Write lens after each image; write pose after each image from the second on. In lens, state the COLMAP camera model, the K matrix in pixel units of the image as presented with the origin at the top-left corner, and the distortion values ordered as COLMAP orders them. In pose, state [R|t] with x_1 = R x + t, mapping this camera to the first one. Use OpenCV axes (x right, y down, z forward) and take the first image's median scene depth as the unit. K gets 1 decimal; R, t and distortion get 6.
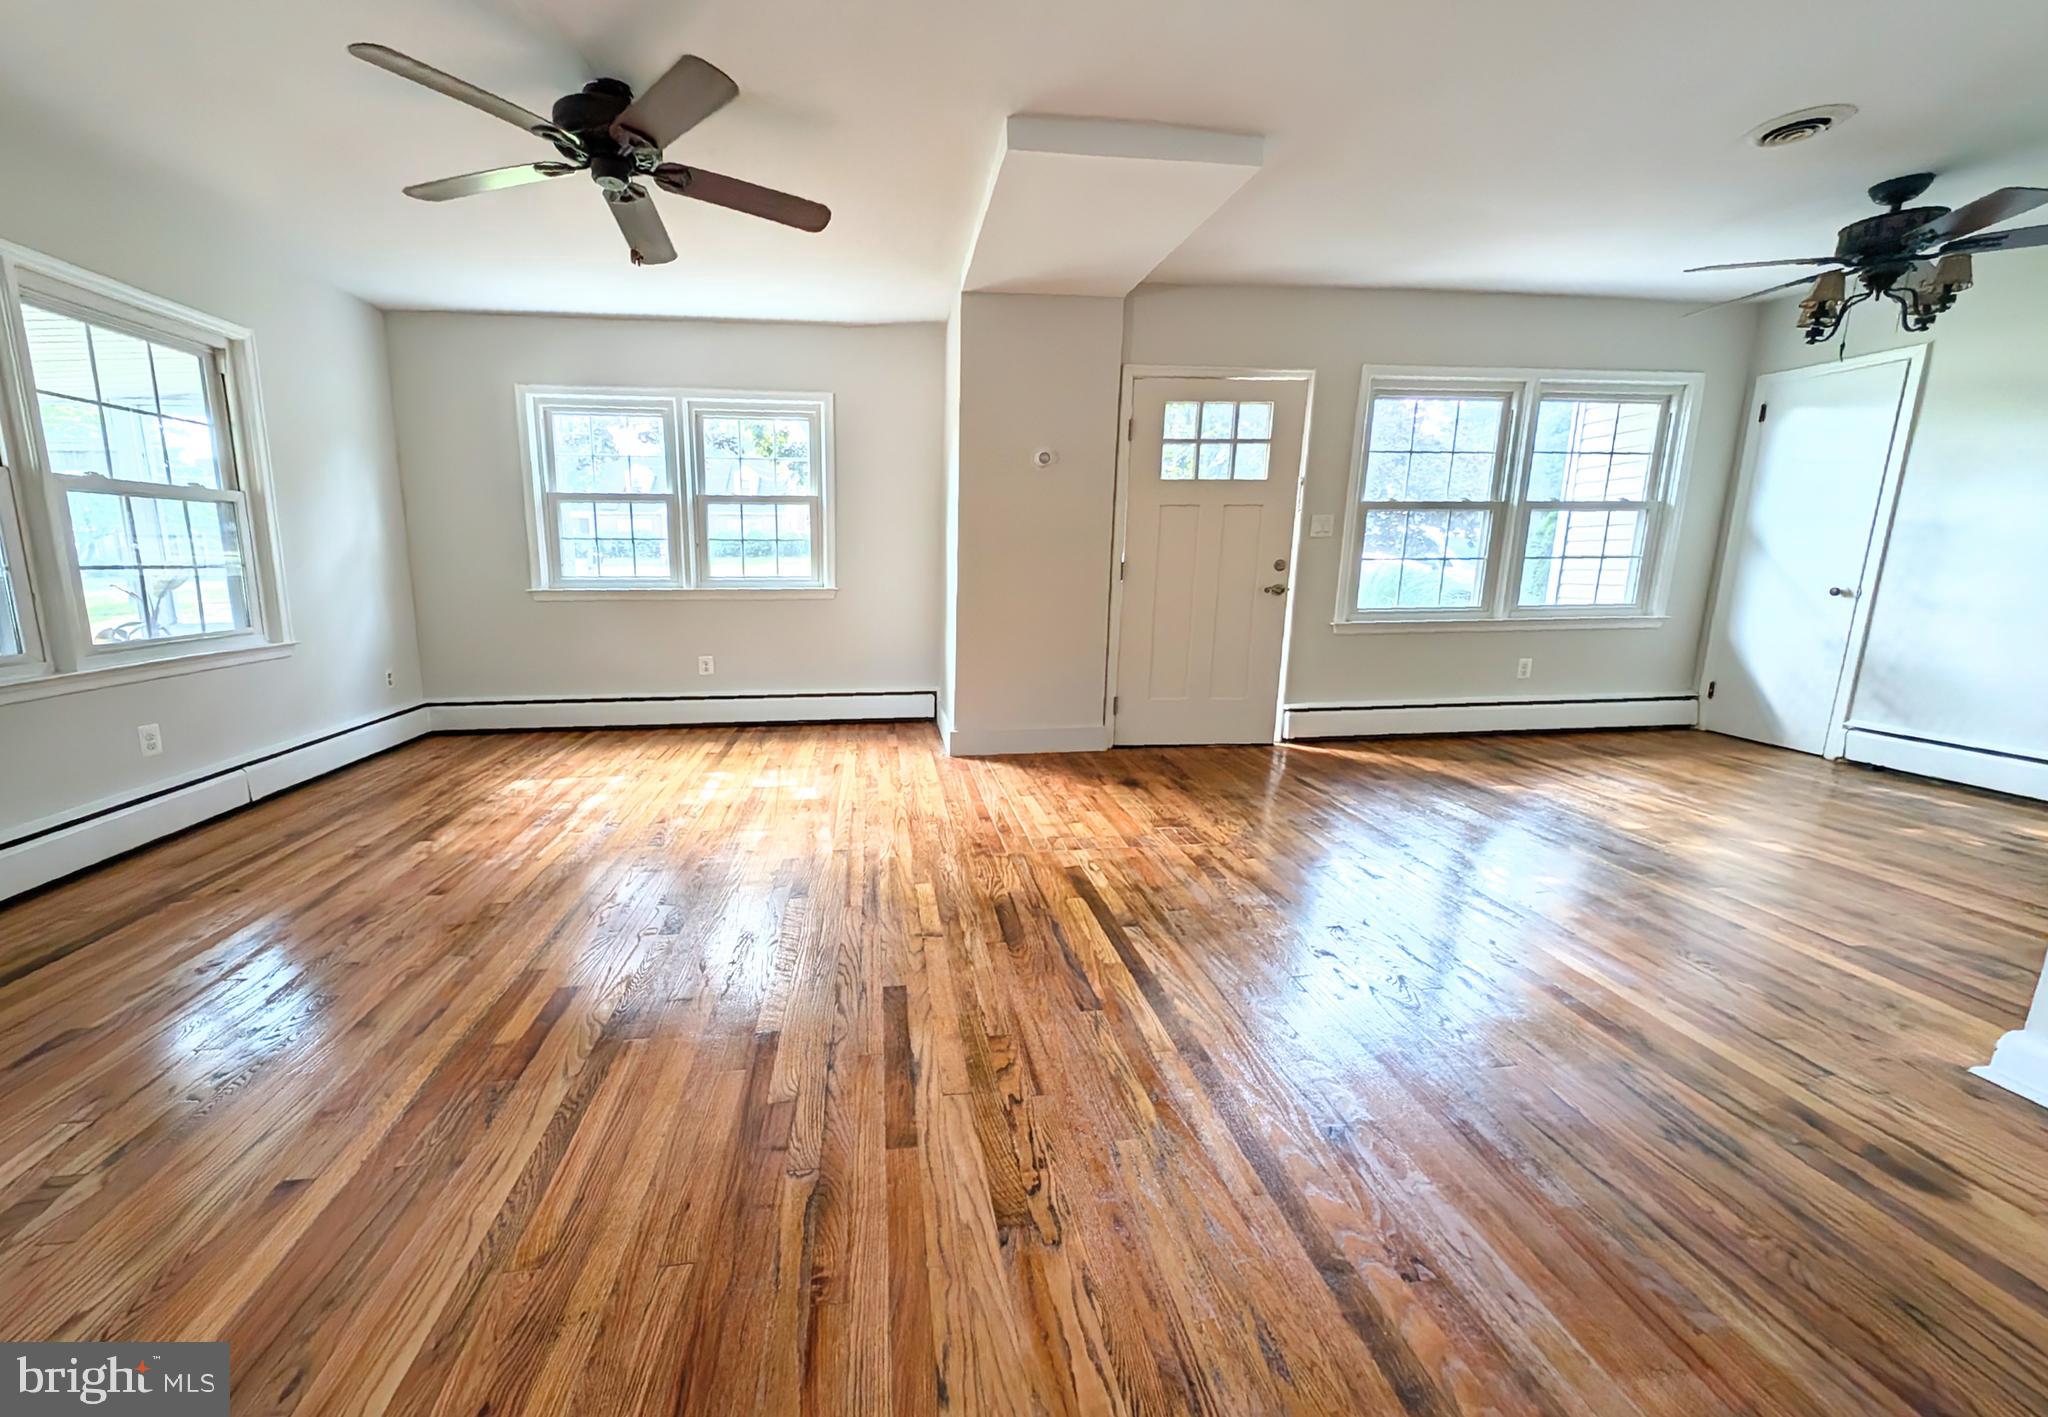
lens RADIAL K [[760.1, 0, 956.1], [0, 760.1, 737.0], [0, 0, 1]] dist [0.012260, -0.006594]
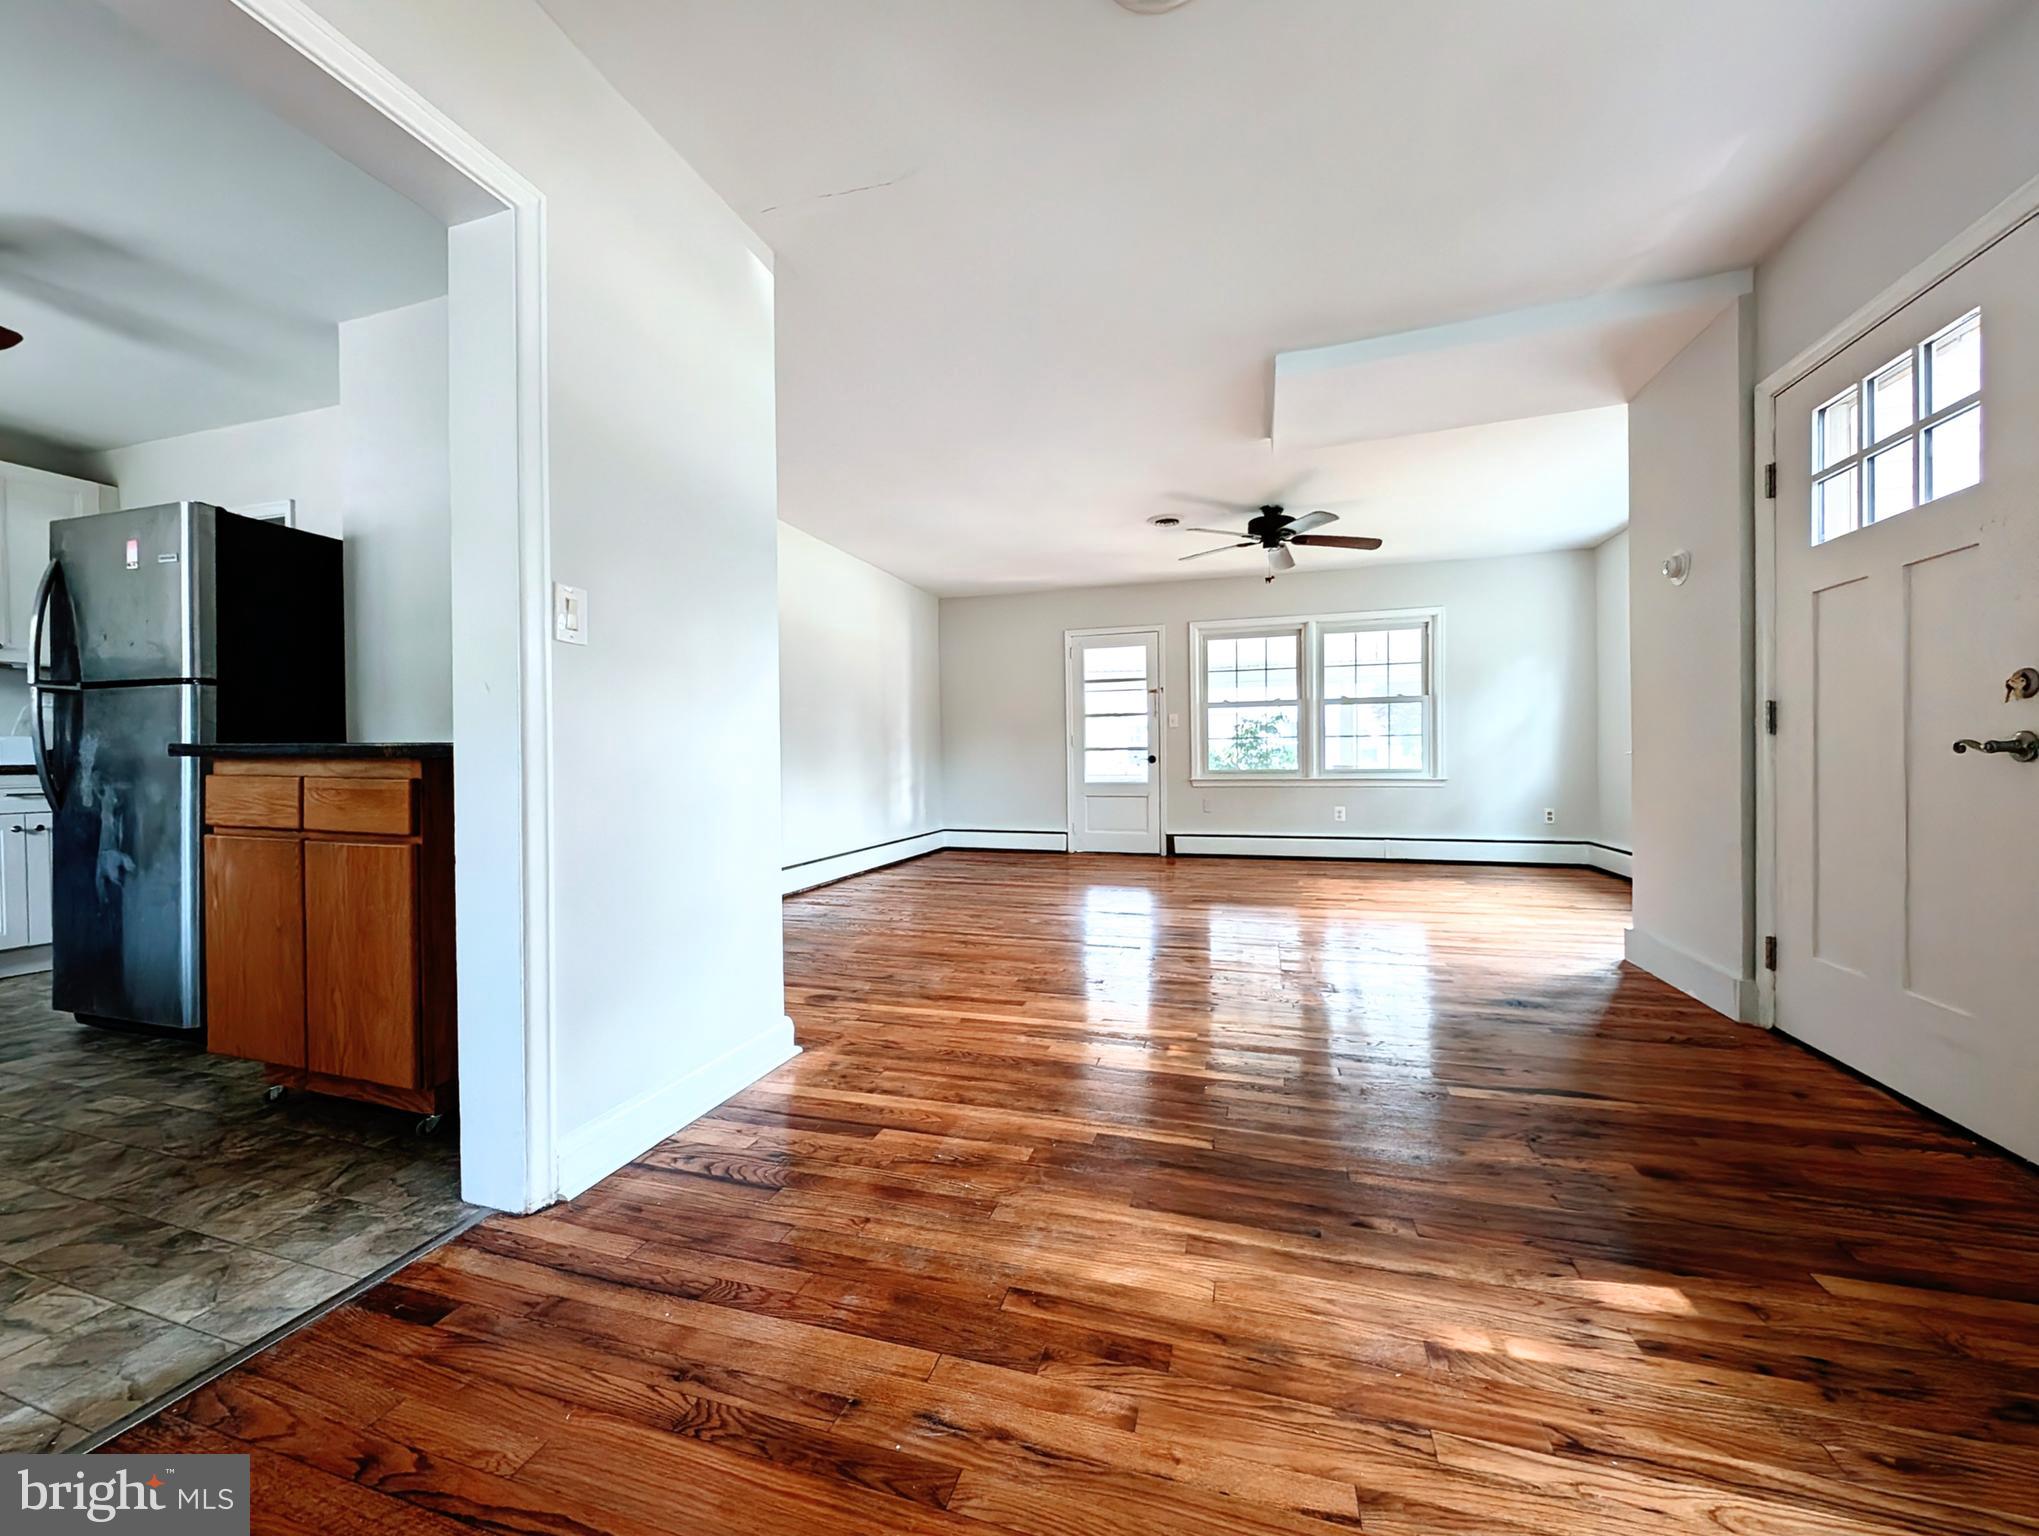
lens RADIAL K [[843.2, 0, 1008.6], [0, 843.2, 763.3], [0, 0, 1]] dist [-0.000740, -0.000694]
pose [[-0.422623, 0.015127, -0.906179, 1.343058], [-0.194451, 0.975063, 0.106965, -0.179715], [0.885200, 0.221413, -0.409142, 0.968930]]
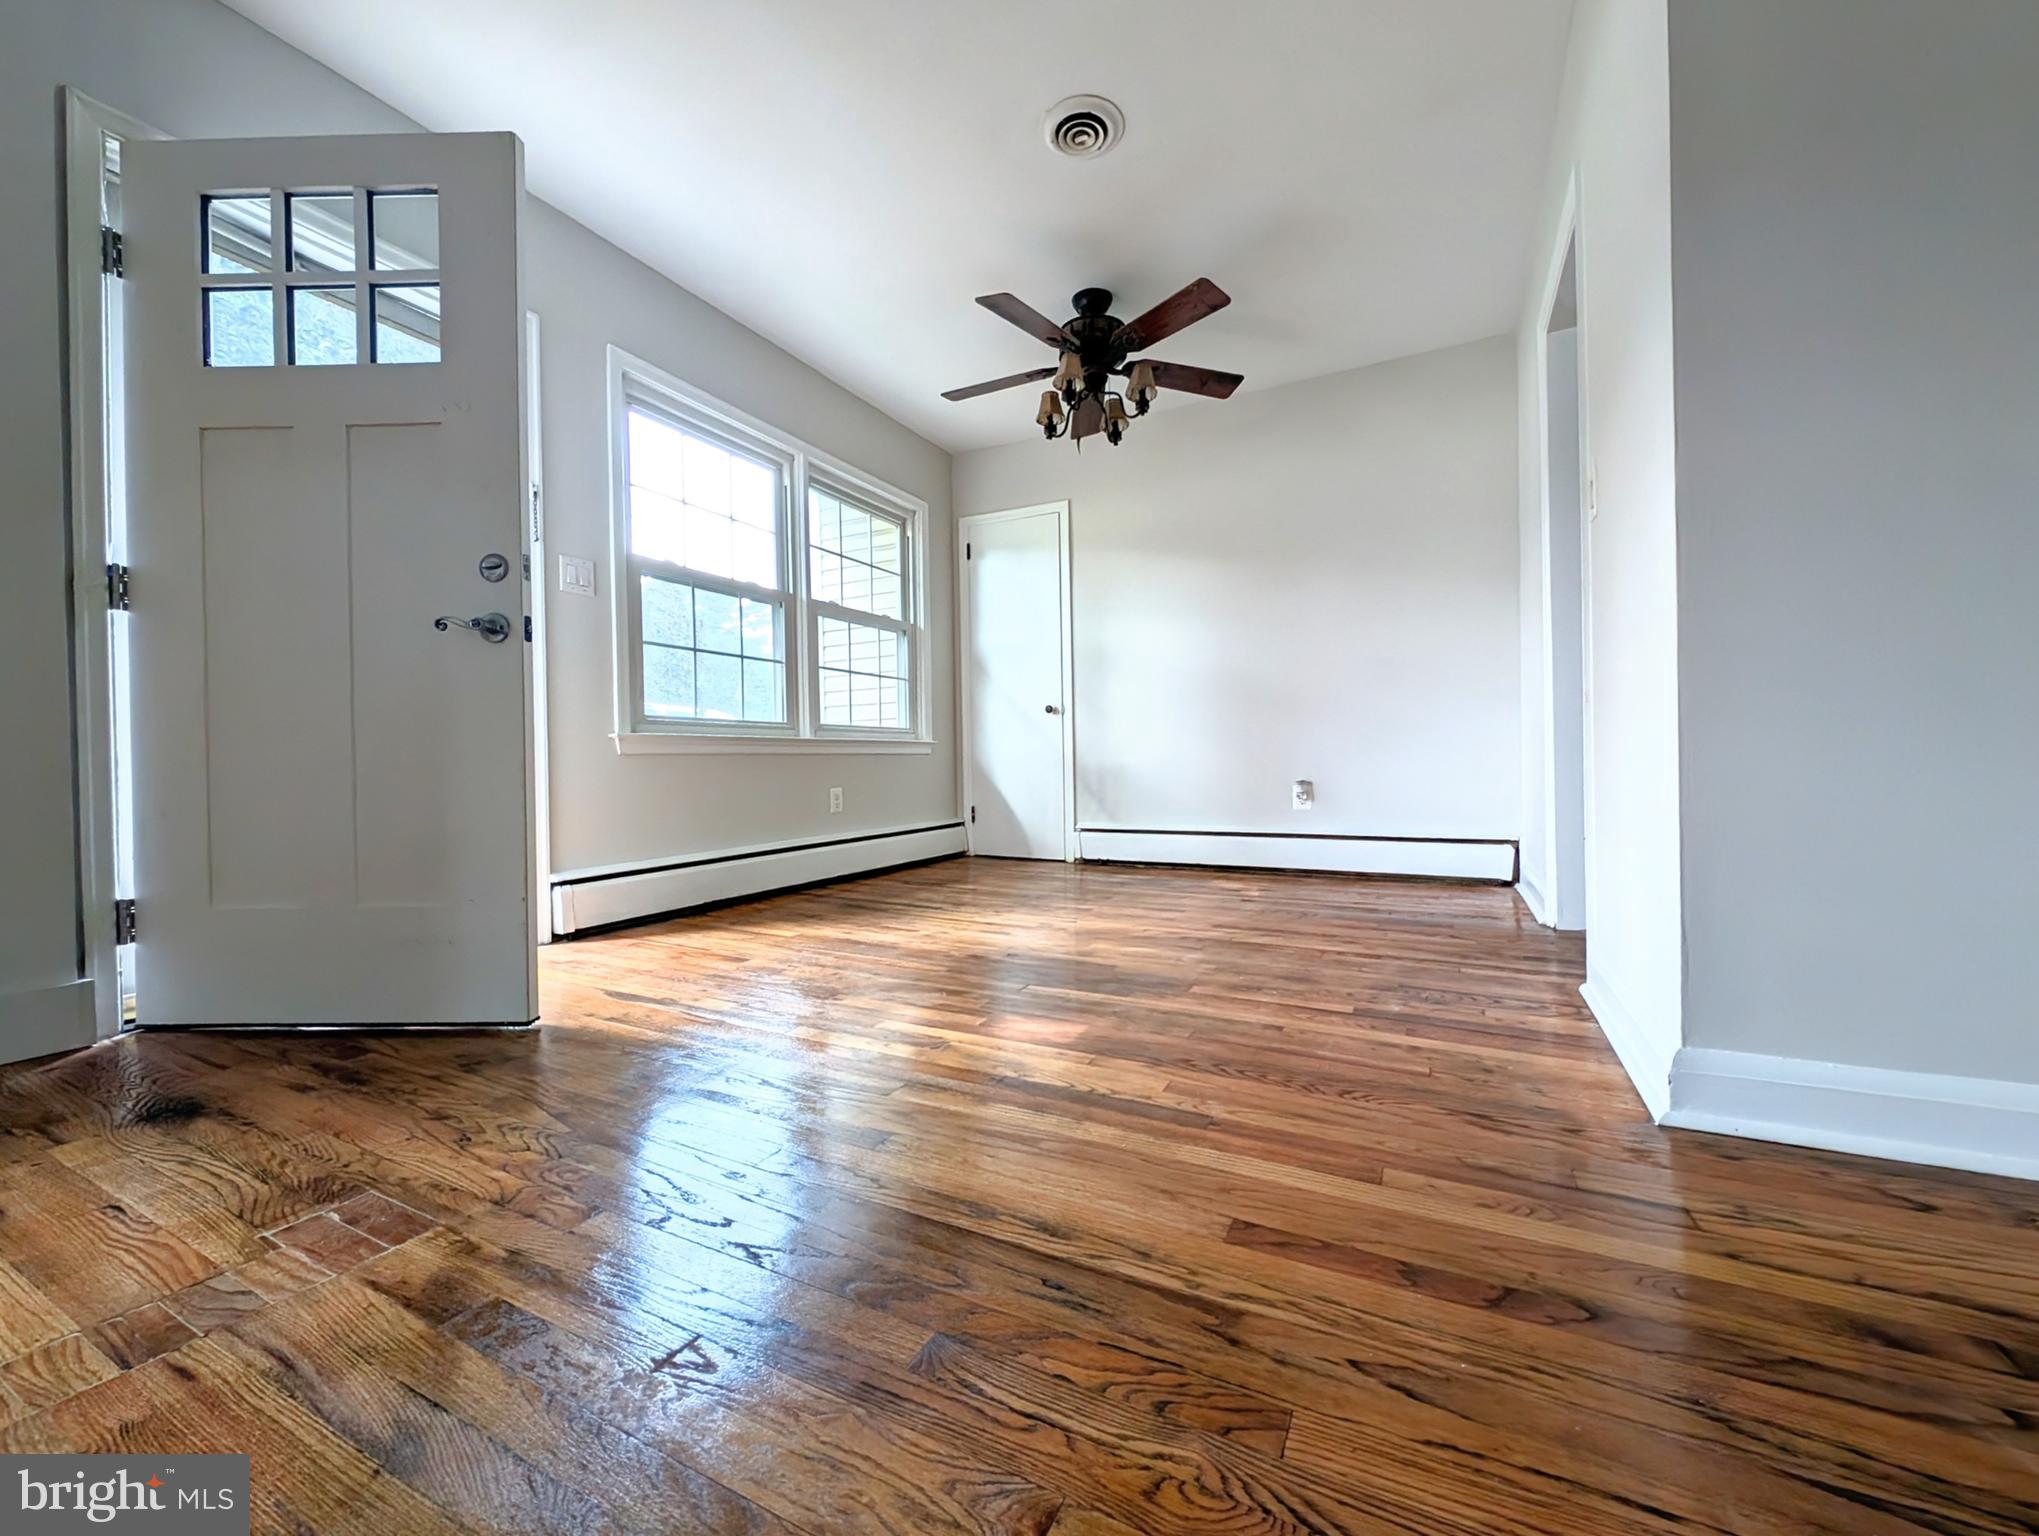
lens RADIAL K [[843.2, 0, 1008.6], [0, 843.2, 763.3], [0, 0, 1]] dist [-0.000740, -0.000694]
pose [[0.566637, -0.009293, 0.823915, 0.147776], [0.201229, 0.971219, -0.127438, 0.036071], [-0.799018, 0.238007, 0.552199, 0.495098]]
